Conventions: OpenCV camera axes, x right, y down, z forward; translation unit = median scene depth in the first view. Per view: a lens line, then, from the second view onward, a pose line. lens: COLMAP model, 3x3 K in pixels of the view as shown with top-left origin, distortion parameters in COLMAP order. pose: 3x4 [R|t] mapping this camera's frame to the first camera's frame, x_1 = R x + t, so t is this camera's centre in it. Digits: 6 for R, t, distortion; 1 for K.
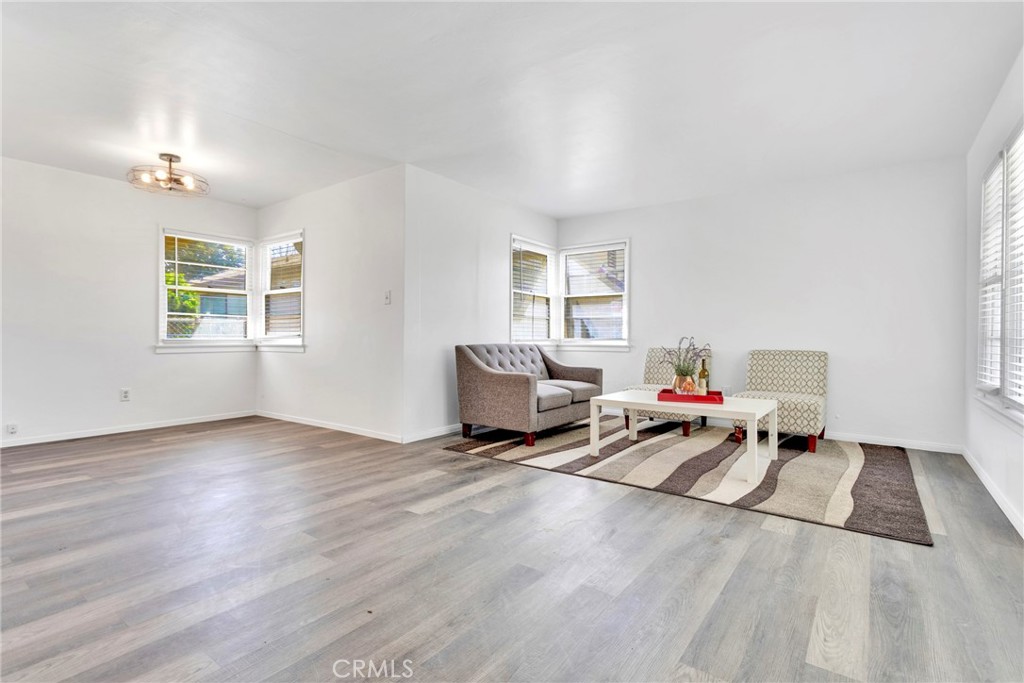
lens RADIAL K [[487.0, 0, 511.8], [0, 487.0, 340.0], [0, 0, 1]] dist [0.005667, 0.002204]
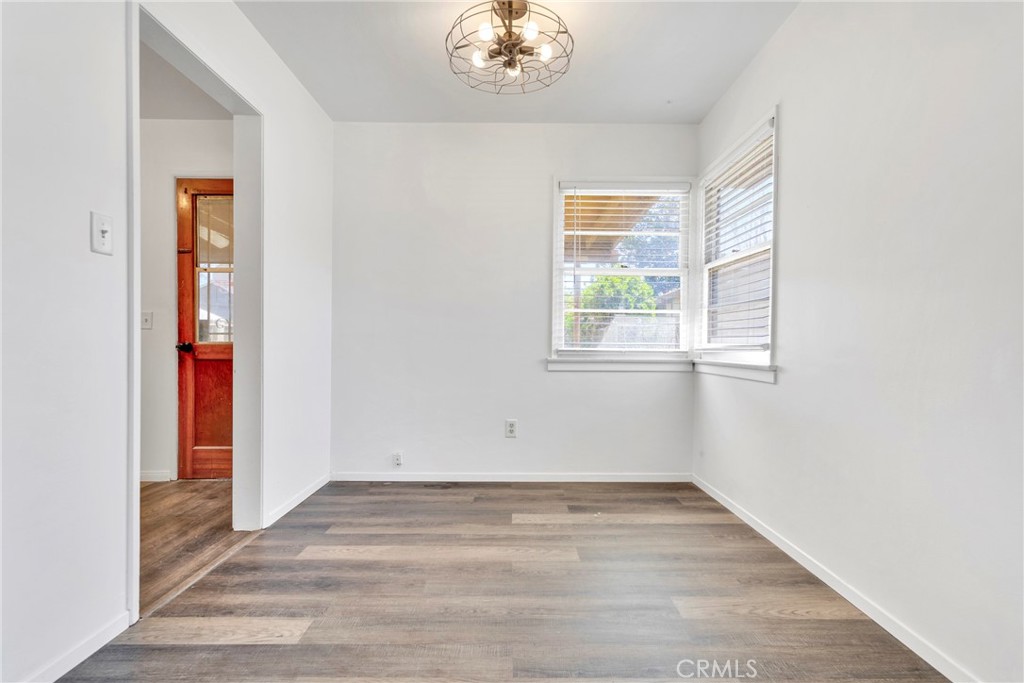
lens RADIAL K [[487.0, 0, 514.6], [0, 487.0, 342.4], [0, 0, 1]] dist [0.005667, 0.002204]
pose [[0.599585, 0.000712, -0.800311, -0.206751], [-0.010155, 0.999926, -0.006718, -0.005929], [0.800247, 0.012156, 0.599547, 0.527343]]
